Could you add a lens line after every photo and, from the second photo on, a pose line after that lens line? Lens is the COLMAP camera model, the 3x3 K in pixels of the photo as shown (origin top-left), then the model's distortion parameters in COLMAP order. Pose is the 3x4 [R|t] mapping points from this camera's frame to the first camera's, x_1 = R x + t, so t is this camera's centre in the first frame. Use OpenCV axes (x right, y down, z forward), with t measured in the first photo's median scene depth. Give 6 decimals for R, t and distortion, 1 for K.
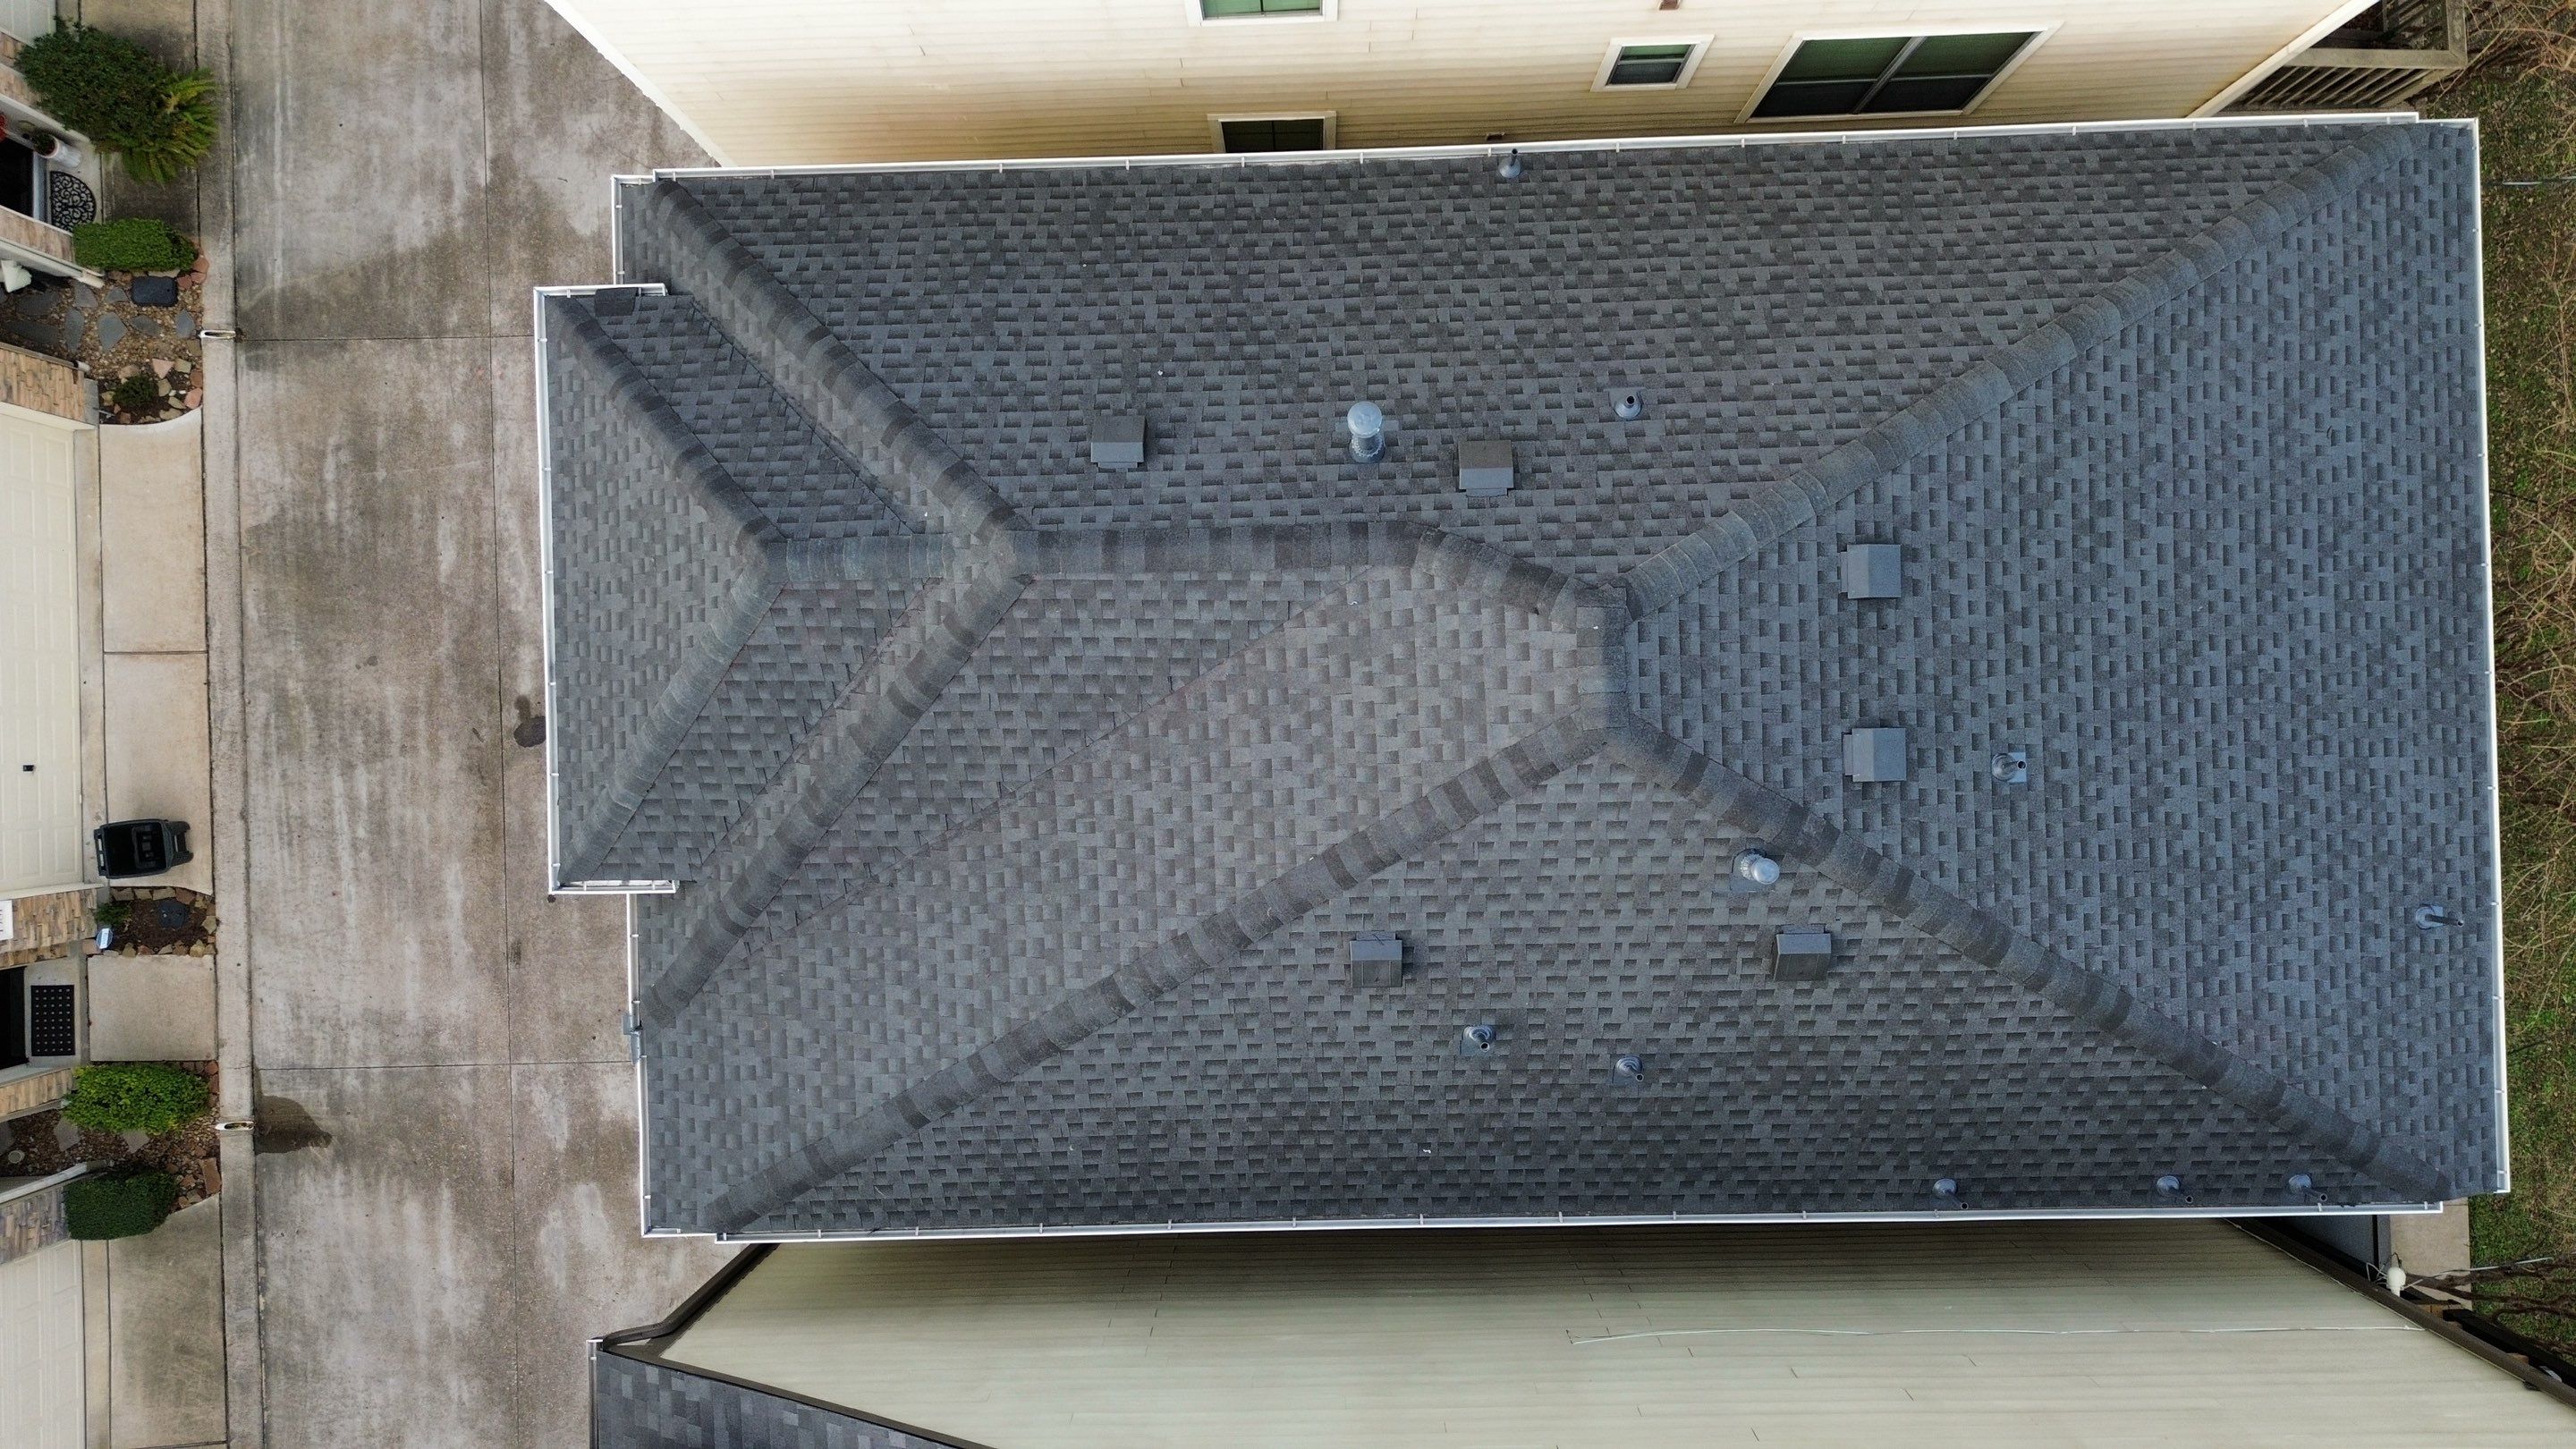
lens RADIAL K [[1819.4, 0, 1300.9], [0, 1819.4, 734.9], [0, 0, 1]] dist [-0.004509, -0.008142]
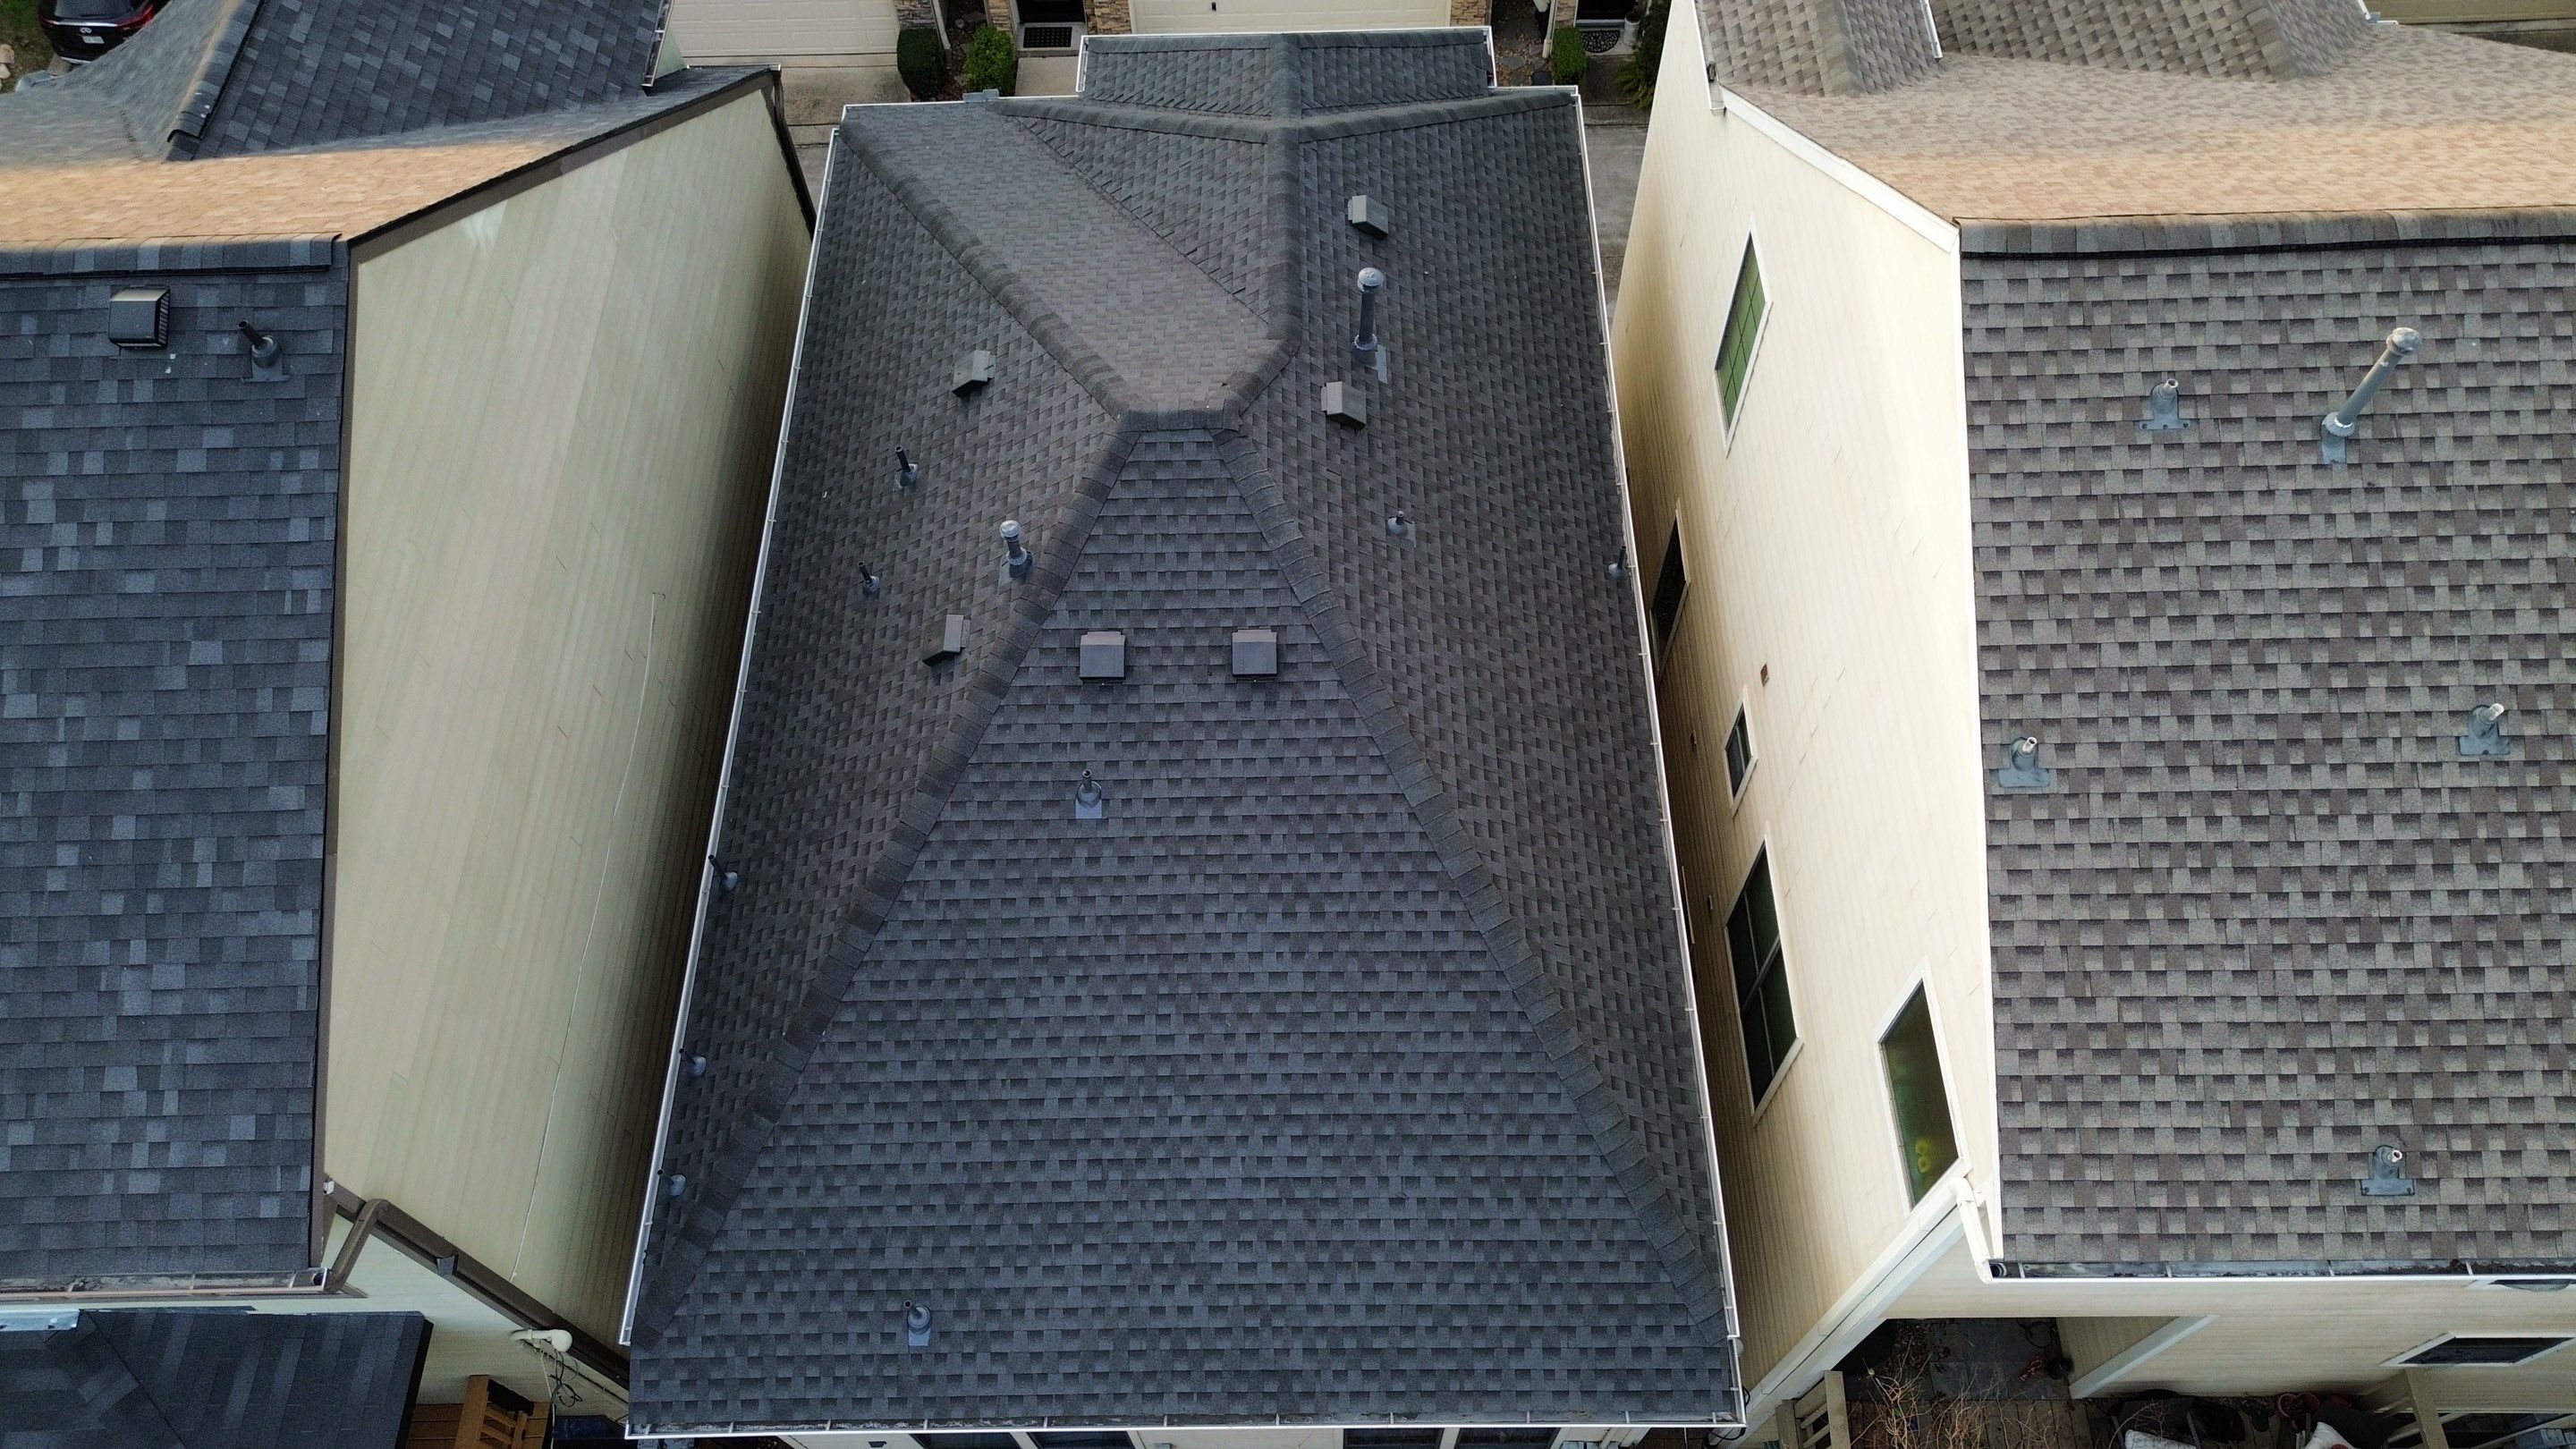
lens RADIAL K [[1819.4, 0, 1300.9], [0, 1819.4, 734.9], [0, 0, 1]] dist [-0.004509, -0.008142]
pose [[-0.015091, 0.869337, -0.493989, 0.886805], [-0.999811, -0.007079, 0.018087, -0.132163], [0.012227, 0.494169, 0.869280, -0.020068]]
